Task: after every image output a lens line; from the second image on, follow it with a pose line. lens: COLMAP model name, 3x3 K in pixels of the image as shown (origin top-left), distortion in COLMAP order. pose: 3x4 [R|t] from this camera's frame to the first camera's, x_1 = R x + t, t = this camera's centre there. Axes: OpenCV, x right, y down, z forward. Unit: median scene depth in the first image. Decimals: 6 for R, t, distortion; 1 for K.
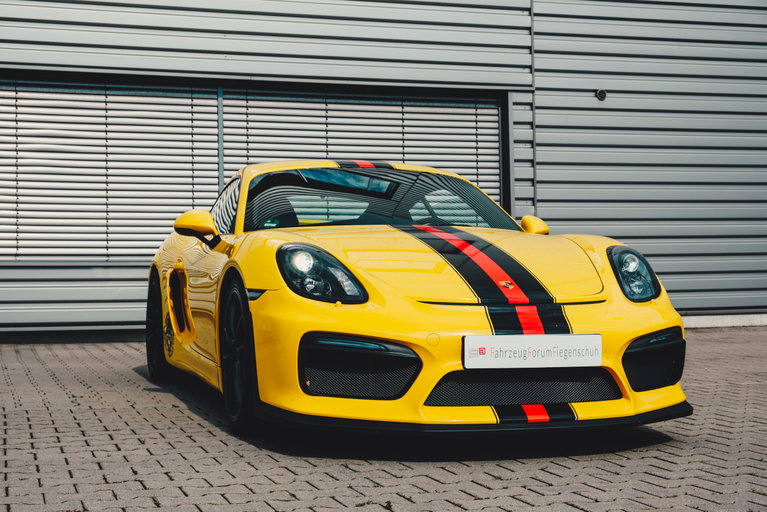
lens RADIAL K [[1187.7, 0, 361.4], [0, 1187.7, 234.7], [0, 0, 1]] dist [0.053634, 0.000000]
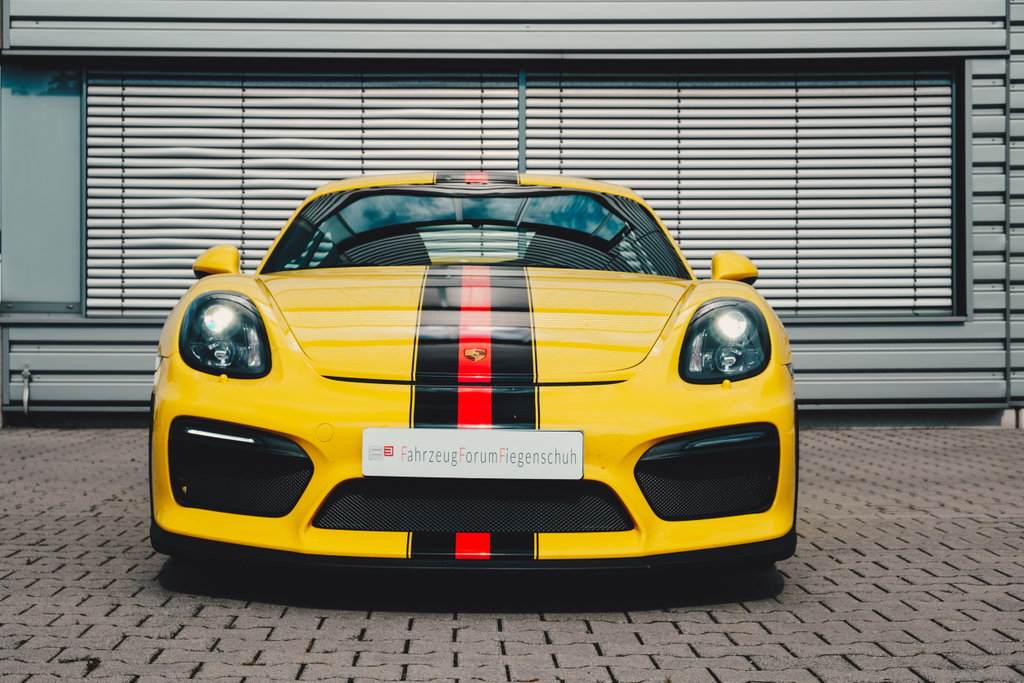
lens RADIAL K [[1669.7, 0, 514.9], [0, 1669.7, 349.6], [0, 0, 1]] dist [0.089751, 0.000000]
pose [[0.959620, 0.007527, -0.281199, 0.166866], [0.004019, 0.999173, 0.040460, 0.000900], [0.281271, -0.039957, 0.958796, 0.043218]]
